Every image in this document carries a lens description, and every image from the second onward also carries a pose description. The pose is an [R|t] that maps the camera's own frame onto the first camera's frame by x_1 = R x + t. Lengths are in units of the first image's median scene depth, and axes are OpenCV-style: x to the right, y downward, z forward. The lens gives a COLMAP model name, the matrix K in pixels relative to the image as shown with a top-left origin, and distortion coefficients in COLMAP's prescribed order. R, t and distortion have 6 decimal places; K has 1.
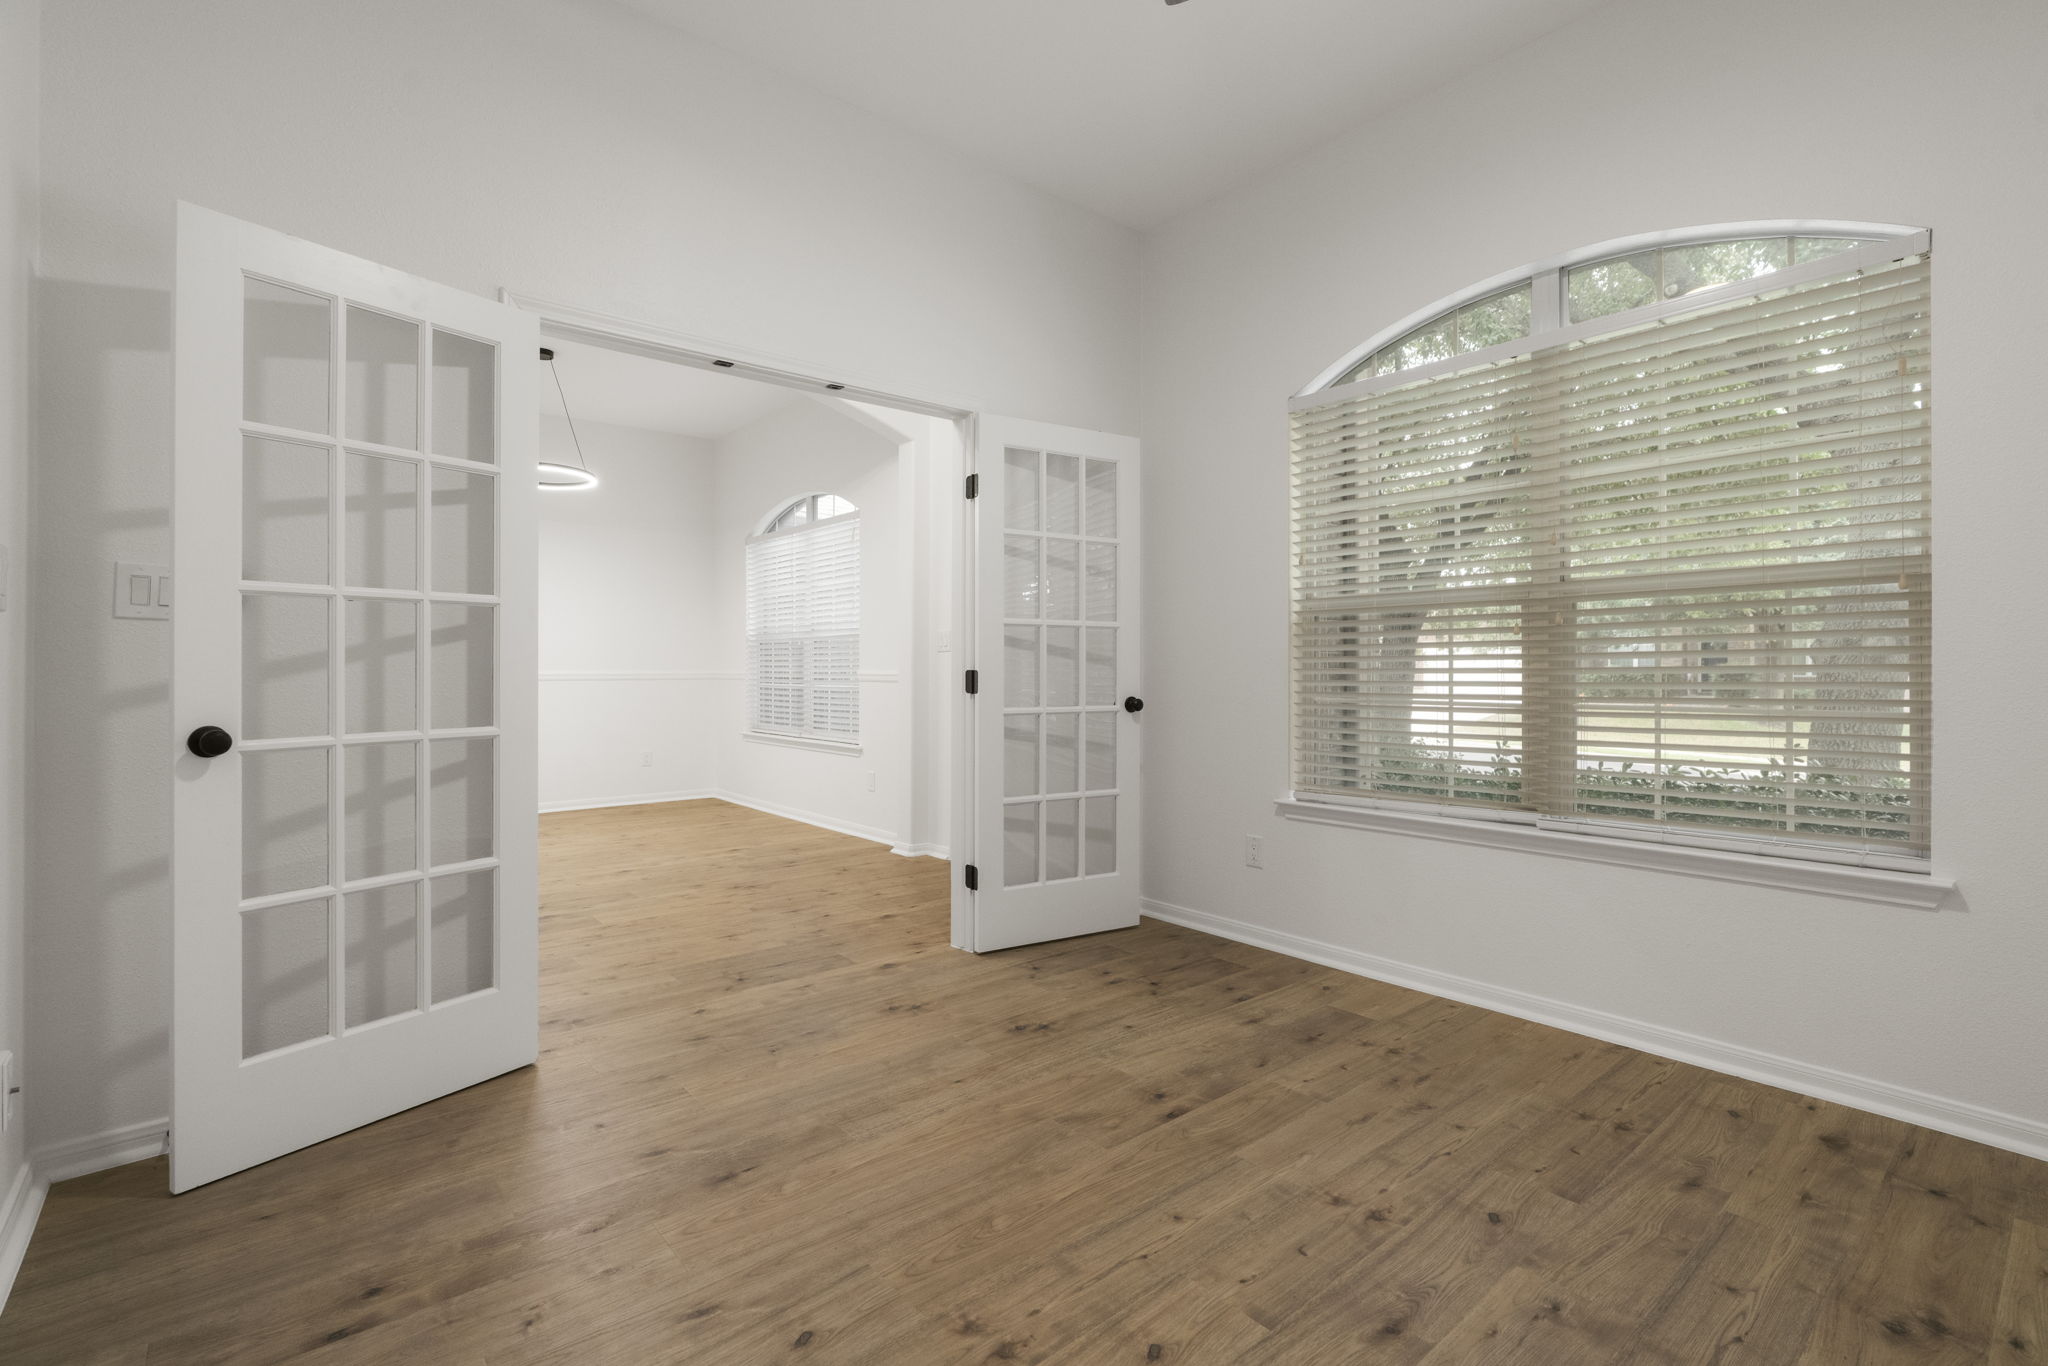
lens RADIAL K [[924.9, 0, 1024.0], [0, 924.9, 683.0], [0, 0, 1]] dist [-0.015770, 0.008602]
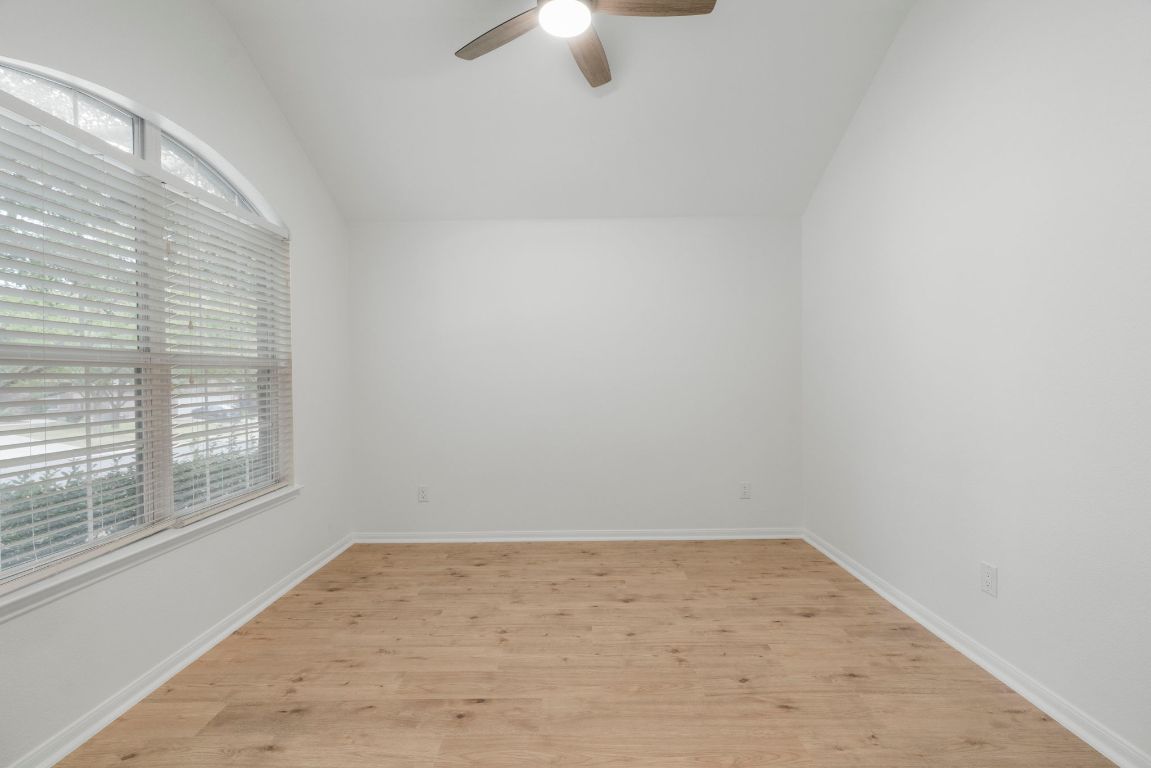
lens RADIAL K [[519.8, 0, 575.5], [0, 519.8, 384.0], [0, 0, 1]] dist [-0.015770, 0.008602]
pose [[-0.758009, 0.001256, 0.652243, -0.522527], [0.024121, 0.999368, 0.026108, -0.084526], [-0.651798, 0.035523, -0.757560, 1.506761]]
